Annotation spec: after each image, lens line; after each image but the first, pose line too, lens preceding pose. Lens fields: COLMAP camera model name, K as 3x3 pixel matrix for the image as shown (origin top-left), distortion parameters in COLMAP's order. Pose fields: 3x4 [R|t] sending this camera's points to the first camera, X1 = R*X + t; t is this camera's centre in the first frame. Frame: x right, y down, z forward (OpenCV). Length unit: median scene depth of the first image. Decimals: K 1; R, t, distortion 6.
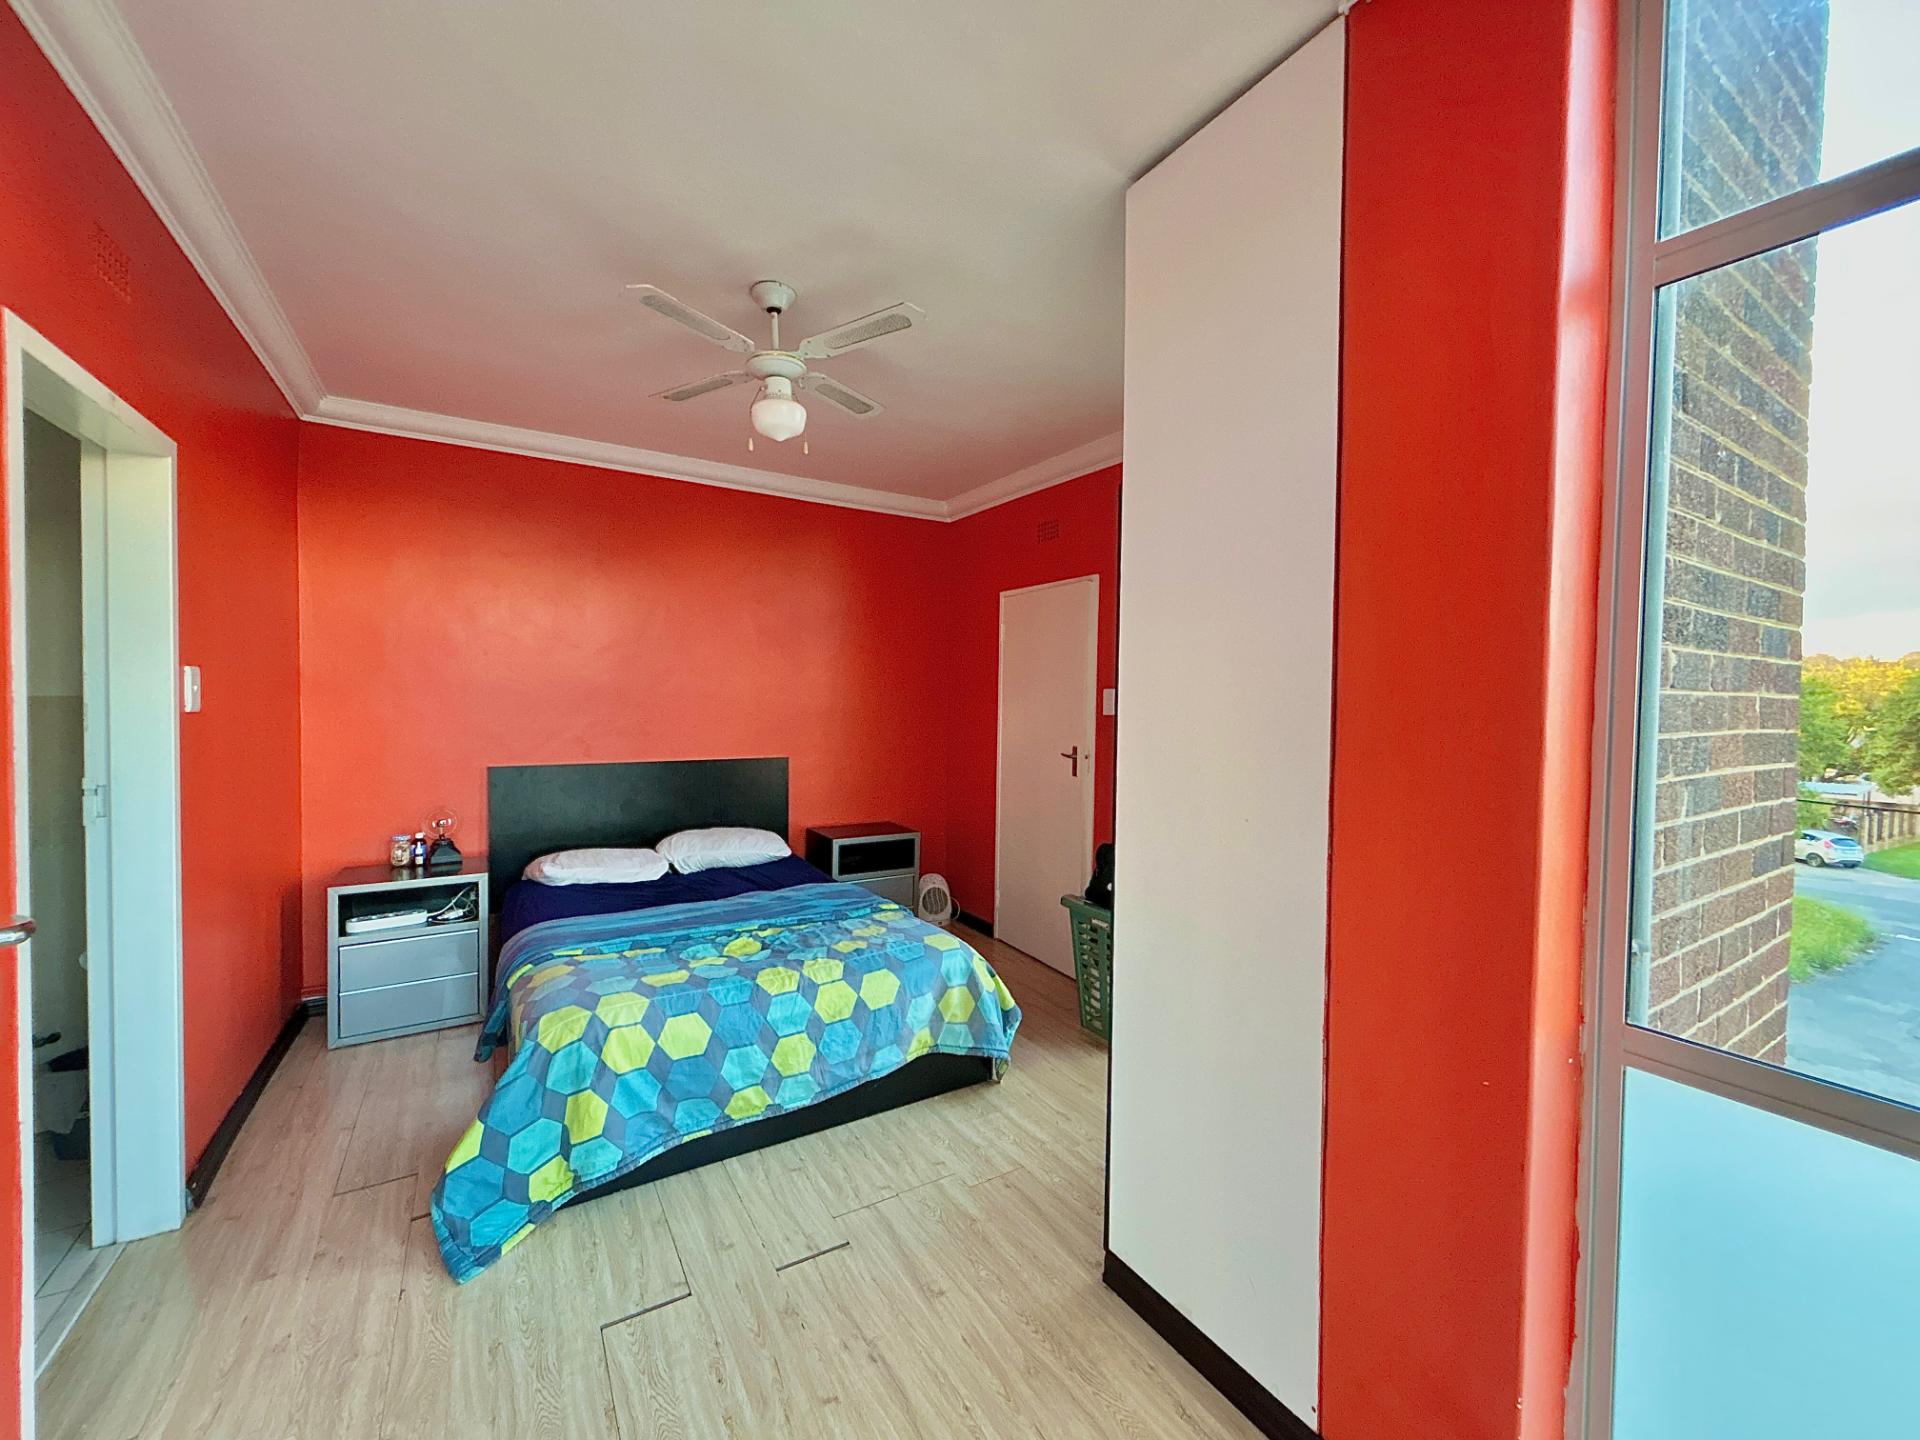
lens RADIAL K [[769.8, 0, 961.5], [0, 769.8, 718.4], [0, 0, 1]] dist [0.002653, 0.000423]
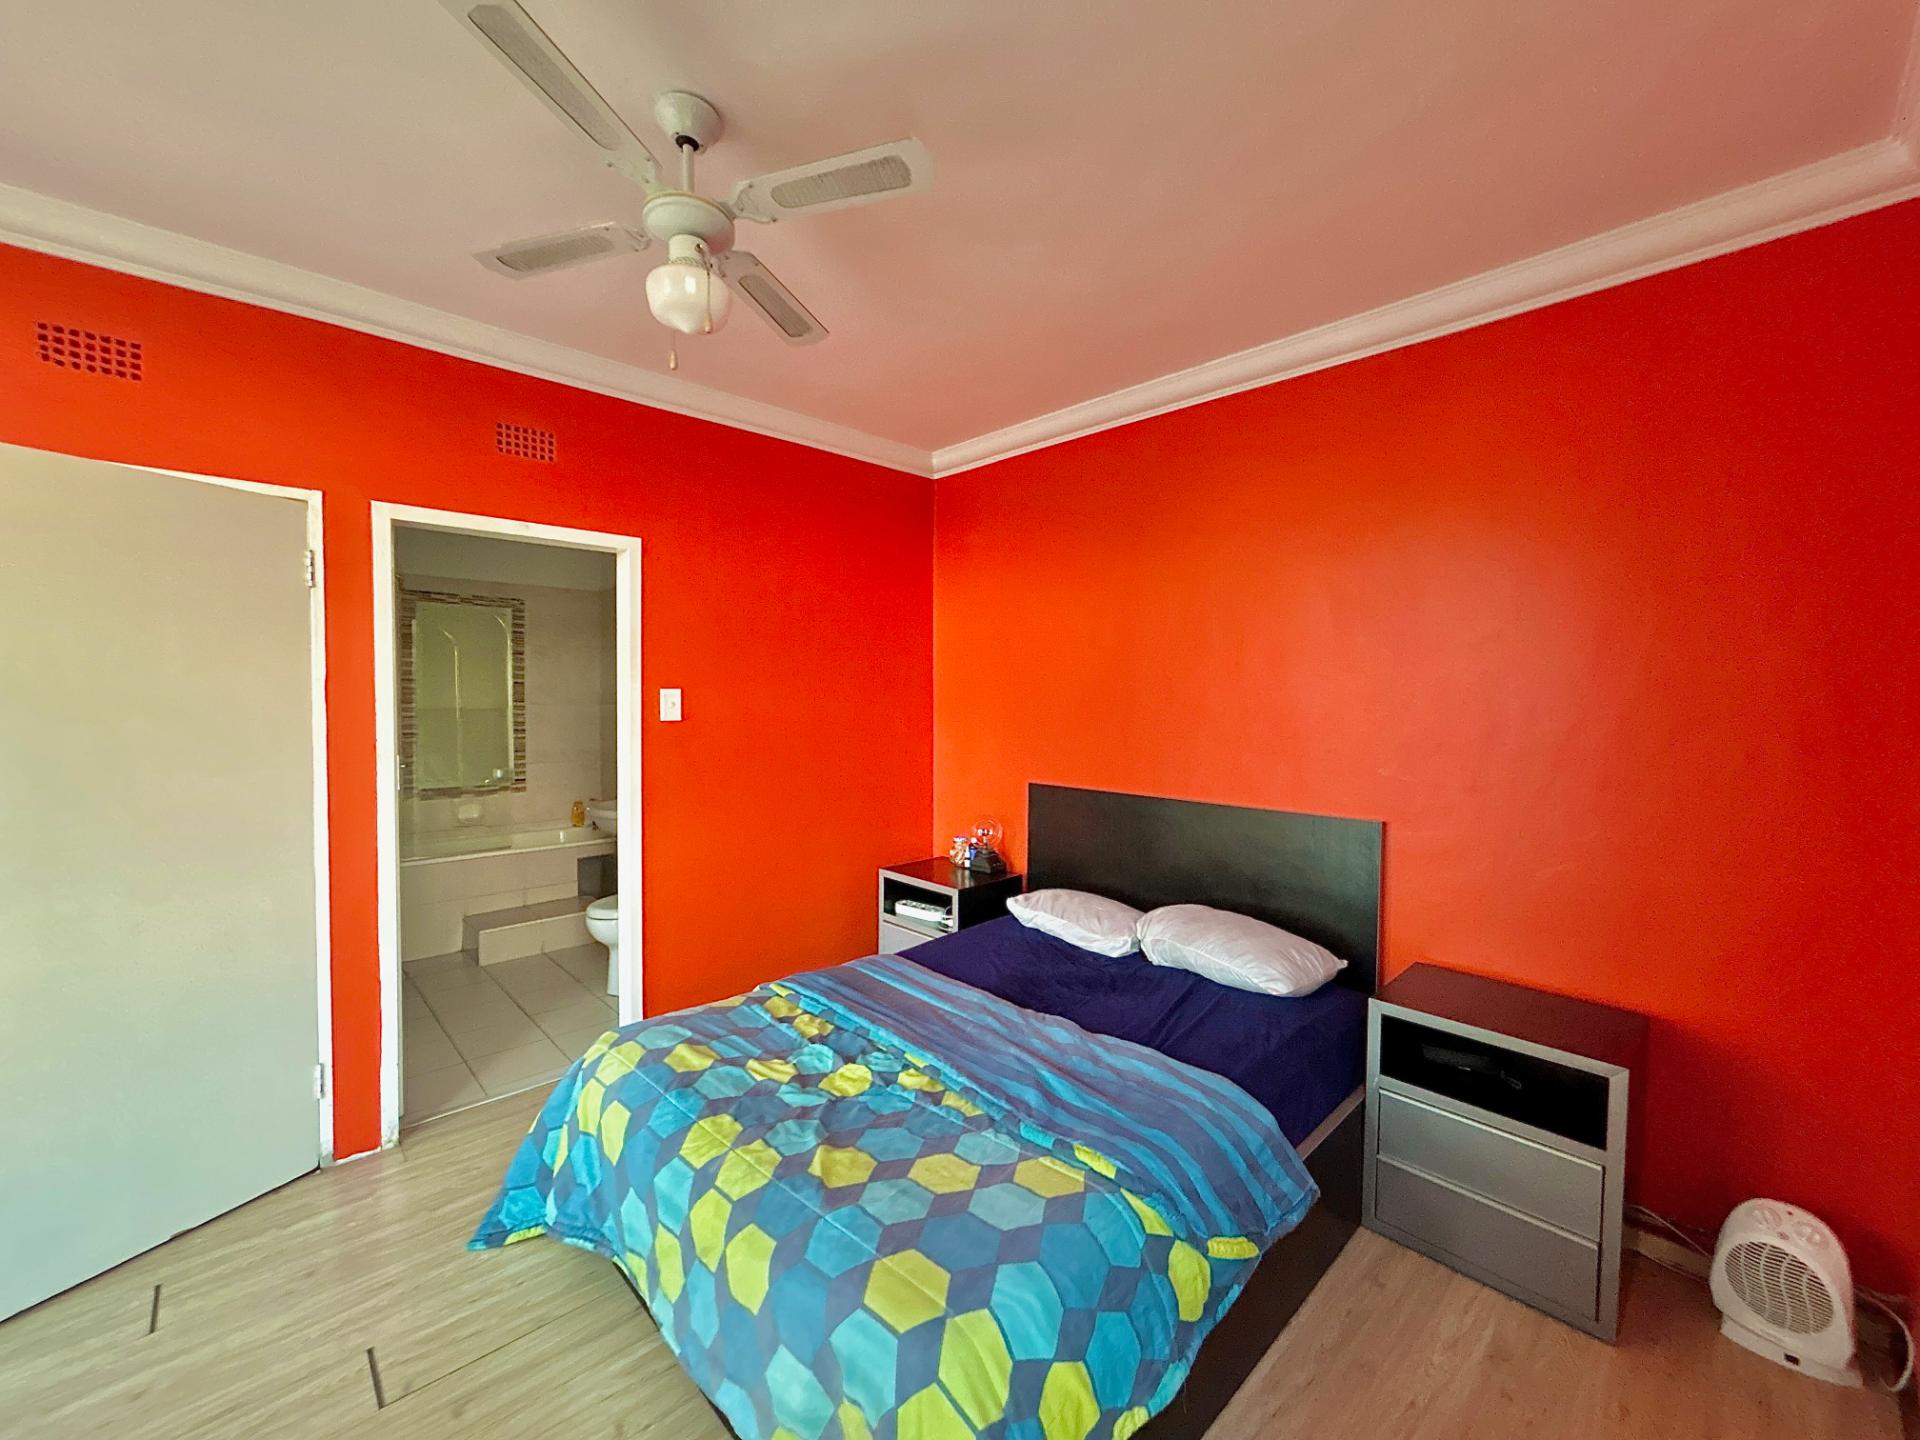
lens RADIAL K [[769.8, 0, 949.6], [0, 769.8, 719.3], [0, 0, 1]] dist [0.002653, 0.000423]
pose [[0.189465, 0.014698, -0.981777, 0.326235], [-0.020991, 0.999720, 0.010916, -0.025374], [0.981663, 0.018541, 0.189720, 0.779775]]
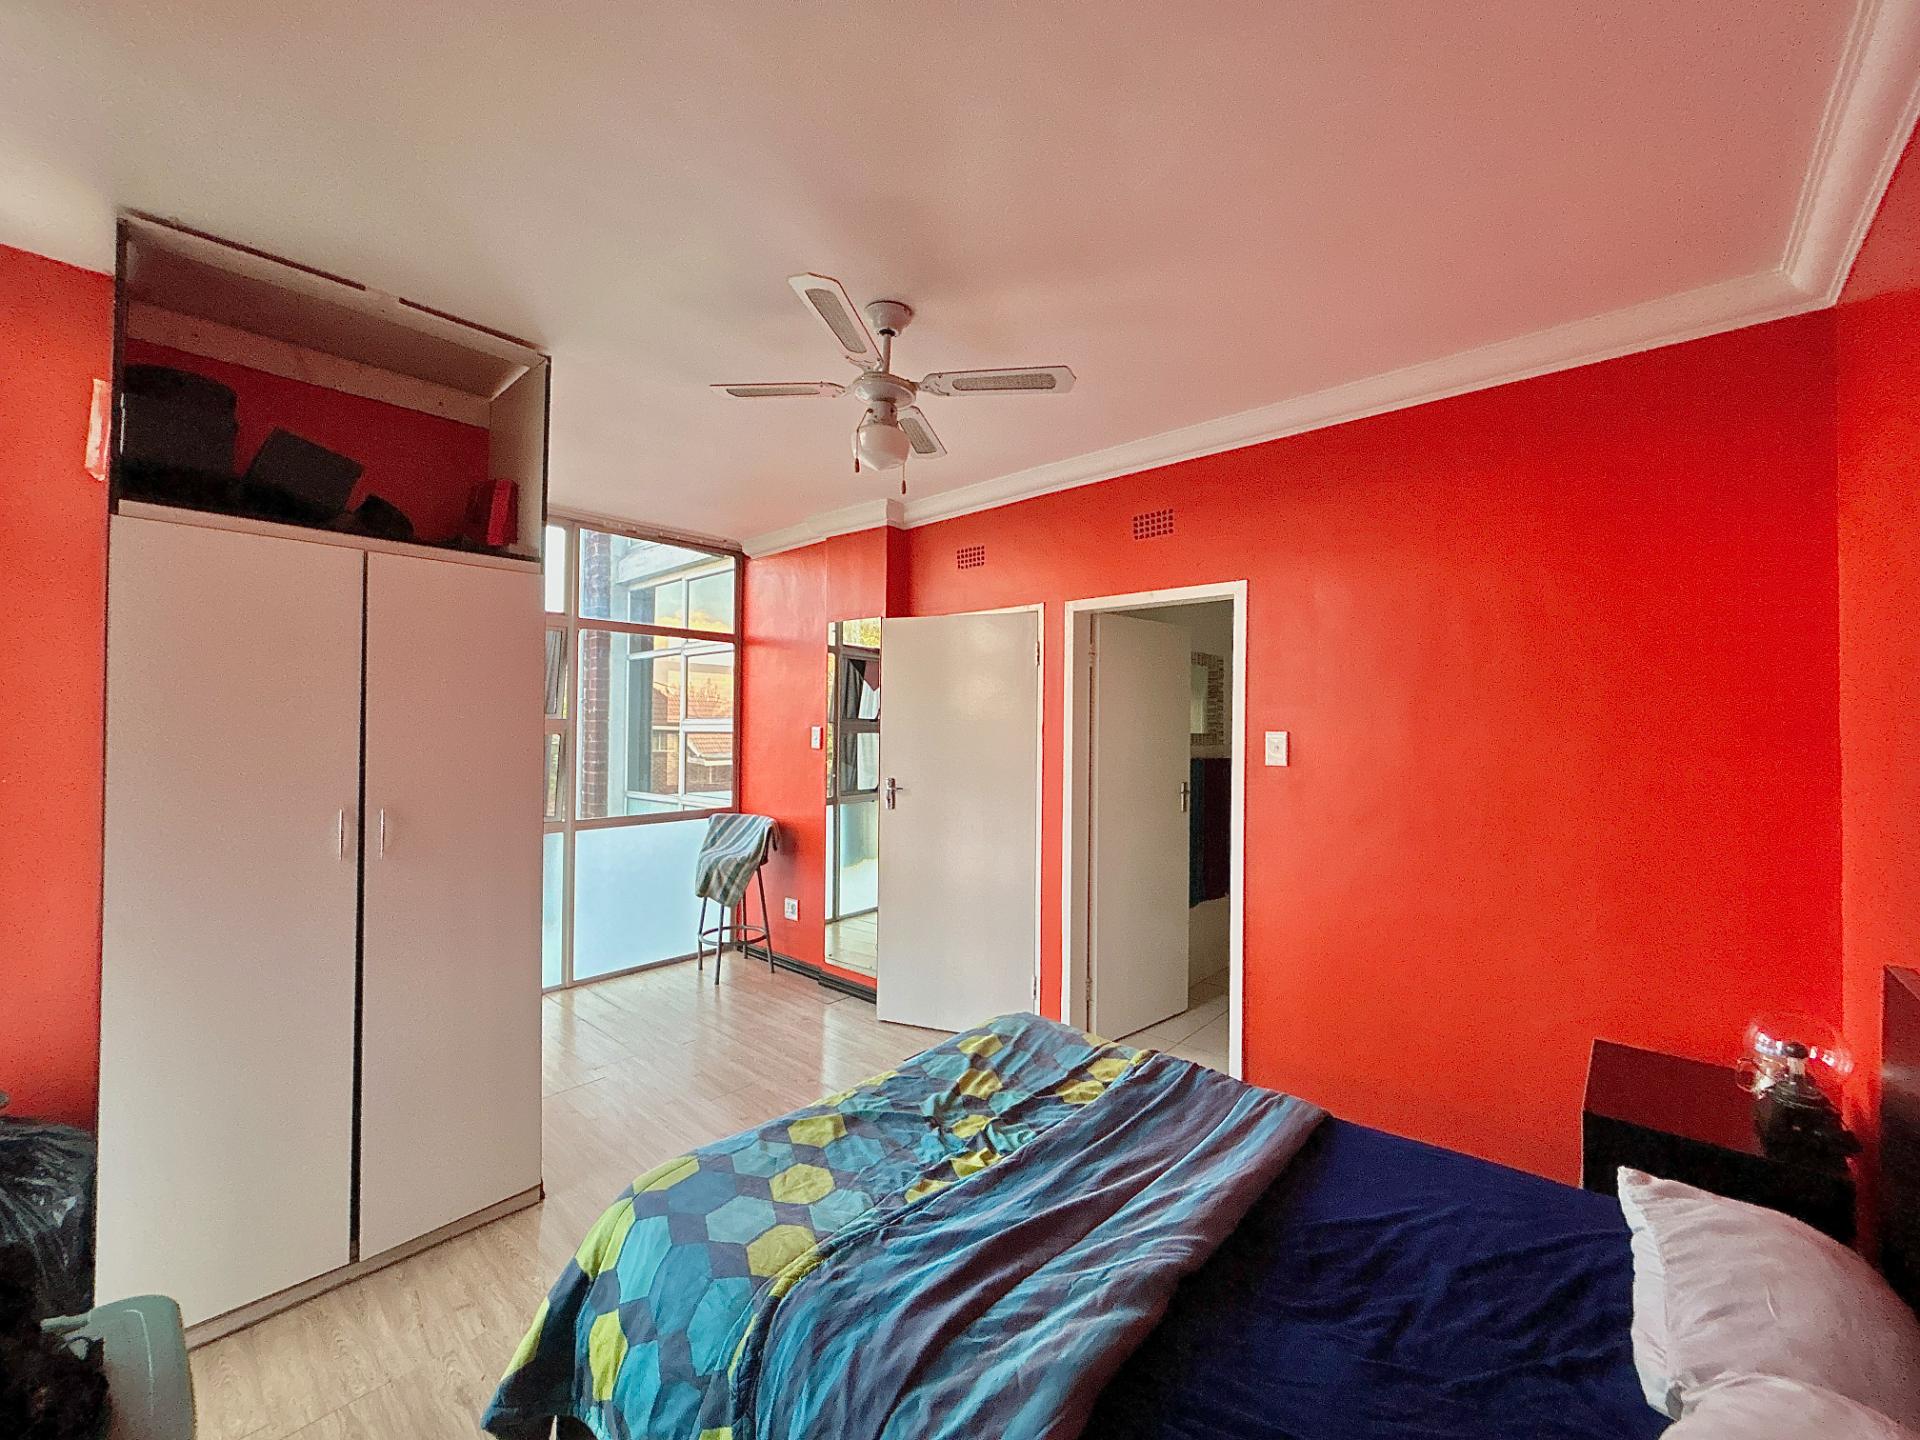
lens RADIAL K [[769.8, 0, 966.6], [0, 769.8, 720.3], [0, 0, 1]] dist [0.002653, 0.000423]
pose [[-0.957463, -0.025897, -0.287391, -0.057076], [-0.031001, 0.999432, 0.013224, -0.057408], [0.286885, 0.021571, -0.957722, 1.345913]]
